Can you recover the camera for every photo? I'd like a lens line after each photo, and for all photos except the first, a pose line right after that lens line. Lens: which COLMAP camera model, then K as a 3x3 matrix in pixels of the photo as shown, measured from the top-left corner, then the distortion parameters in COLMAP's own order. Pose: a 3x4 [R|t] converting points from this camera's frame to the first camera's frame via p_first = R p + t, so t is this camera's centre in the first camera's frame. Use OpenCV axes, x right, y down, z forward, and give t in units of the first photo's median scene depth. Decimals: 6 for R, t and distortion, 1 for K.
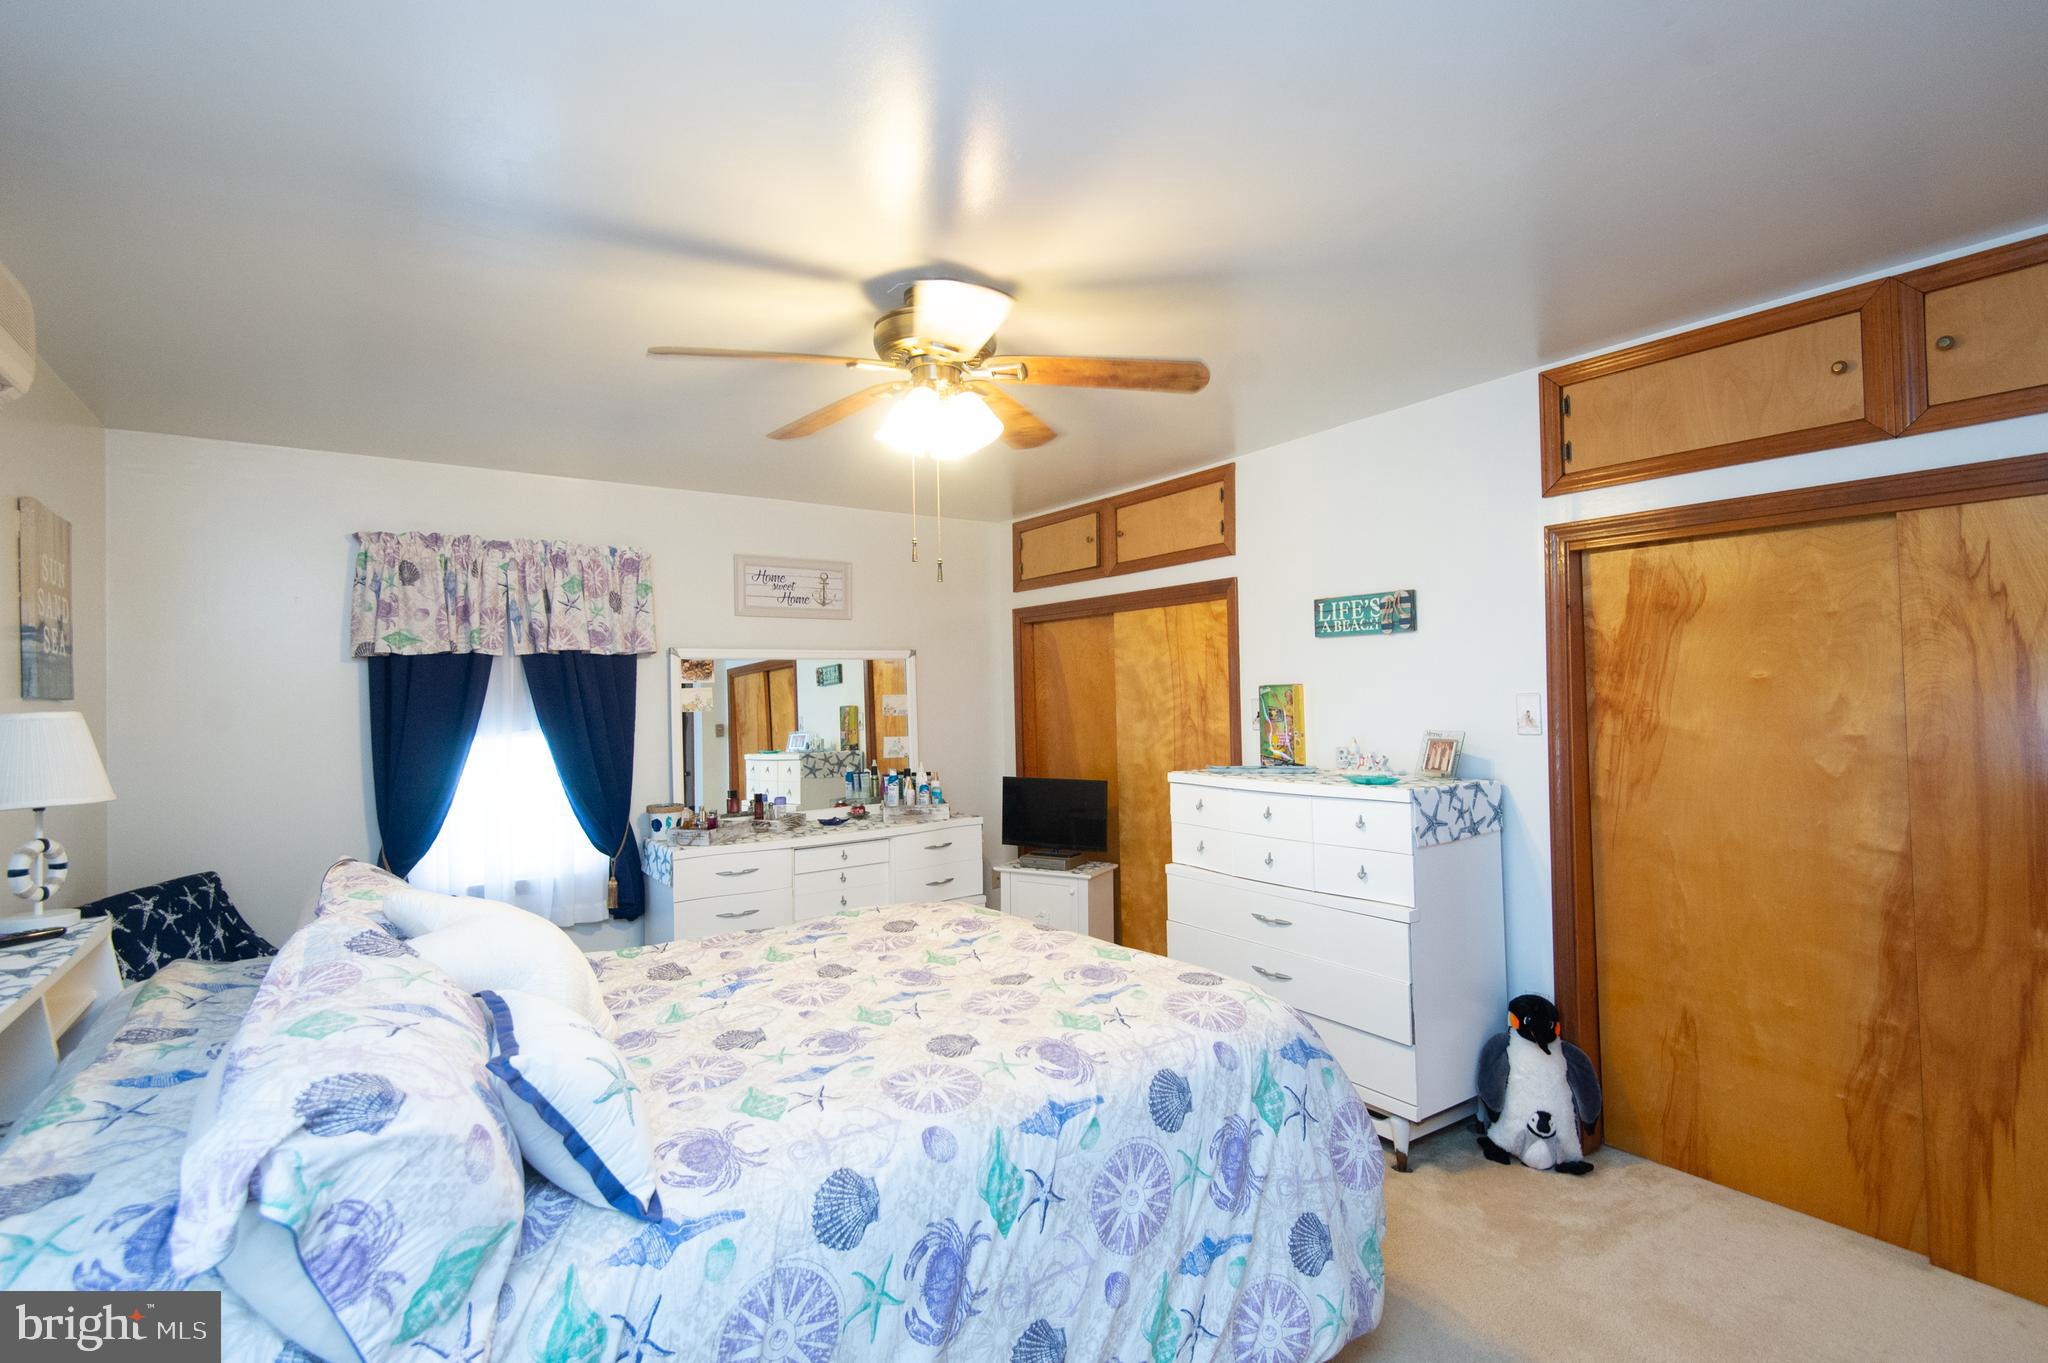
lens RADIAL K [[977.2, 0, 1003.2], [0, 977.2, 679.4], [0, 0, 1]] dist [0.025231, -0.000813]
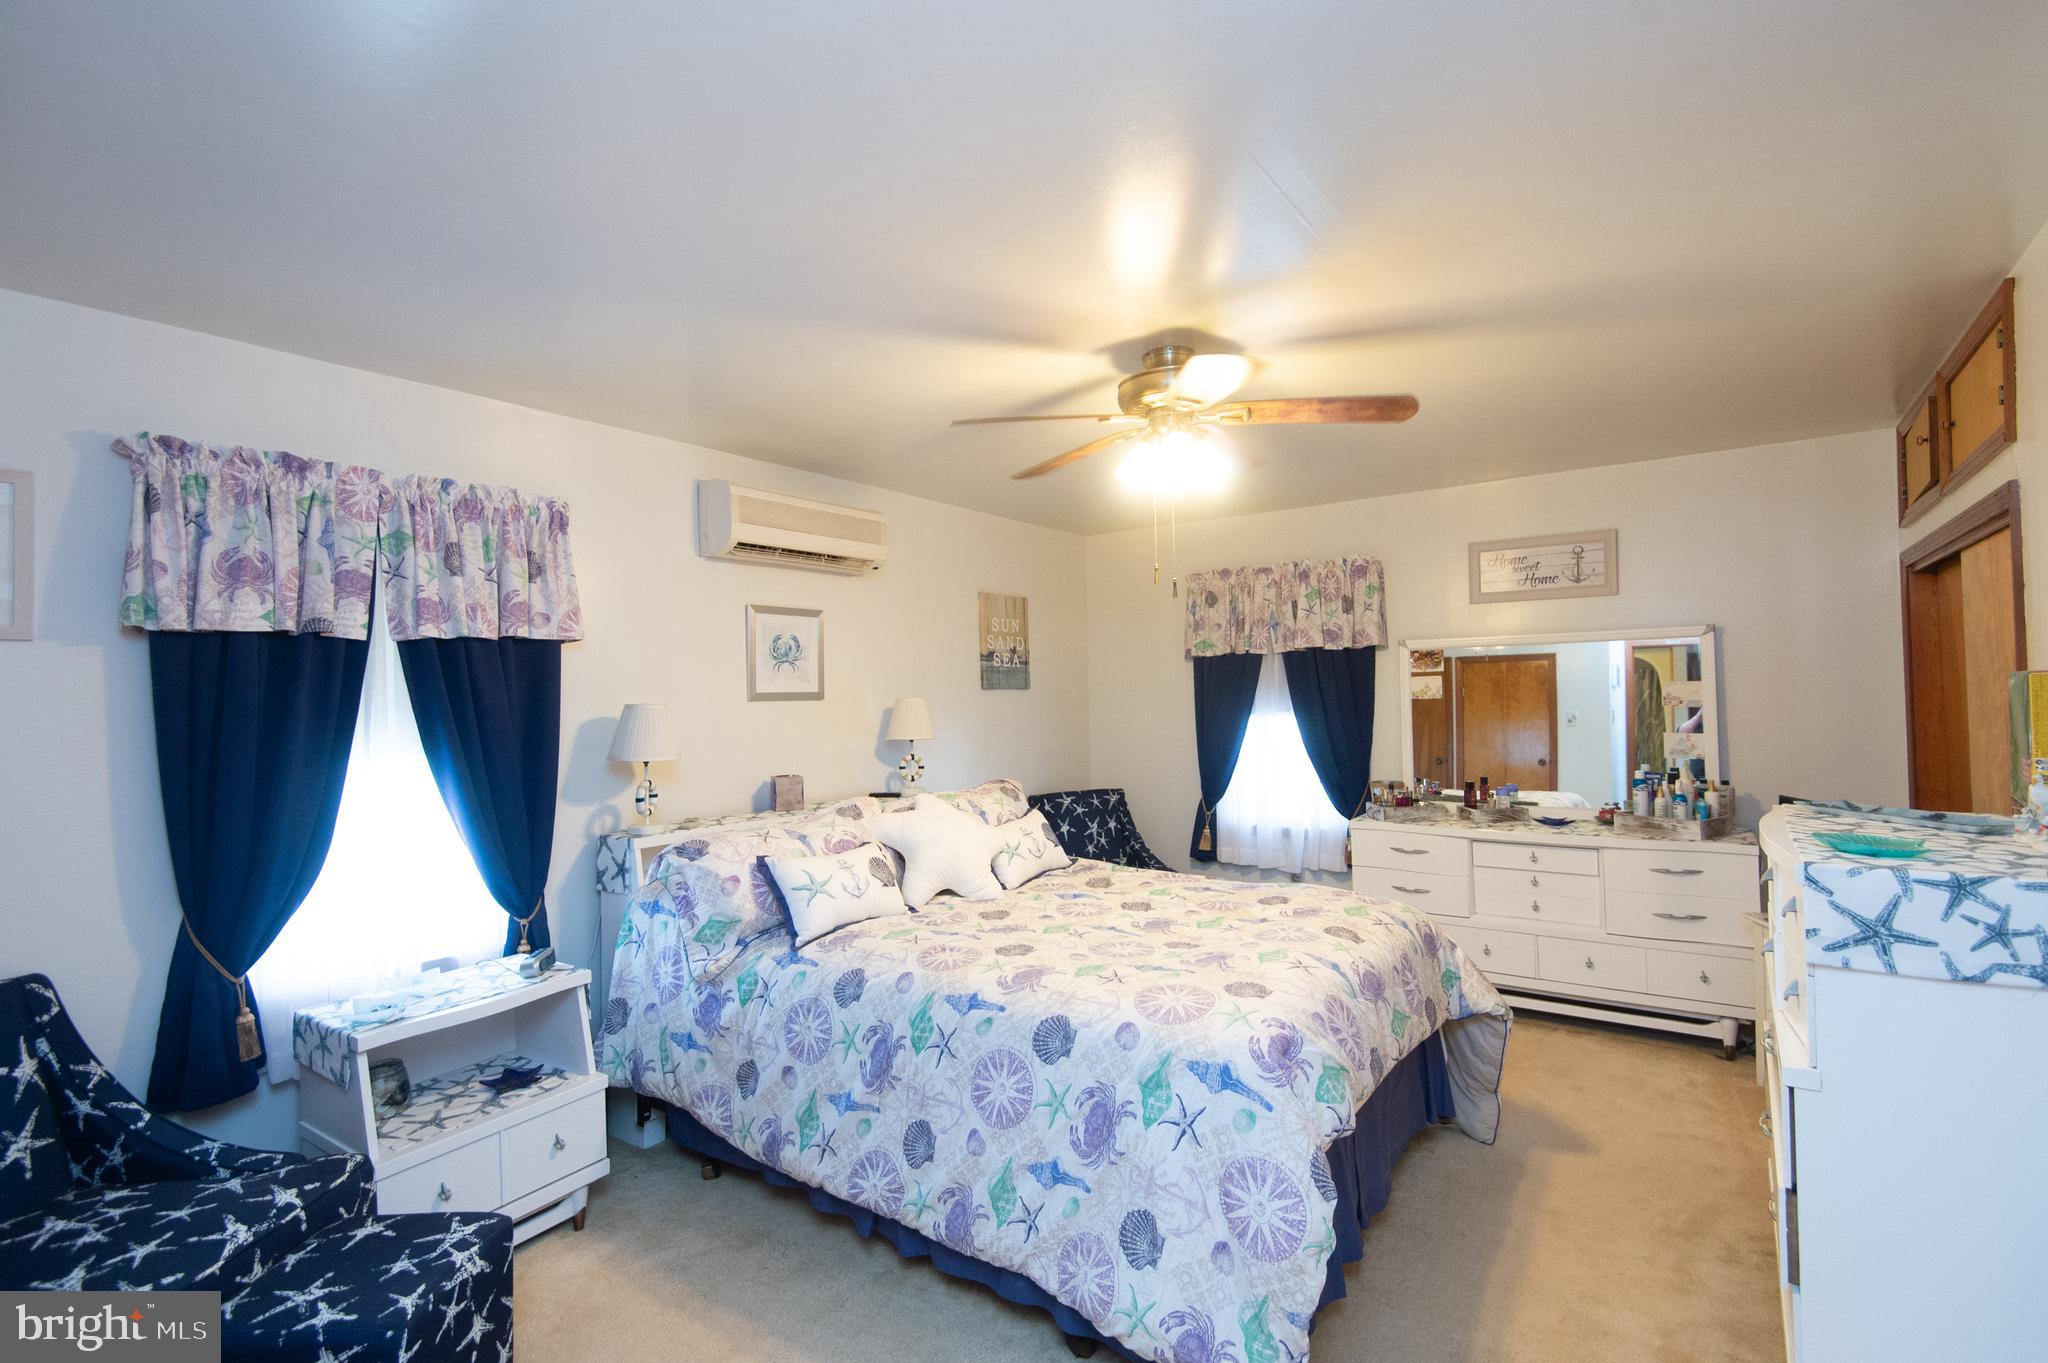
lens RADIAL K [[934.5, 0, 1019.5], [0, 934.5, 675.8], [0, 0, 1]] dist [0.021089, -0.000846]
pose [[0.332001, -0.005565, -0.943263, 0.668514], [0.028558, 0.999583, 0.004154, -0.011447], [0.942847, -0.028317, 0.332022, 0.320318]]
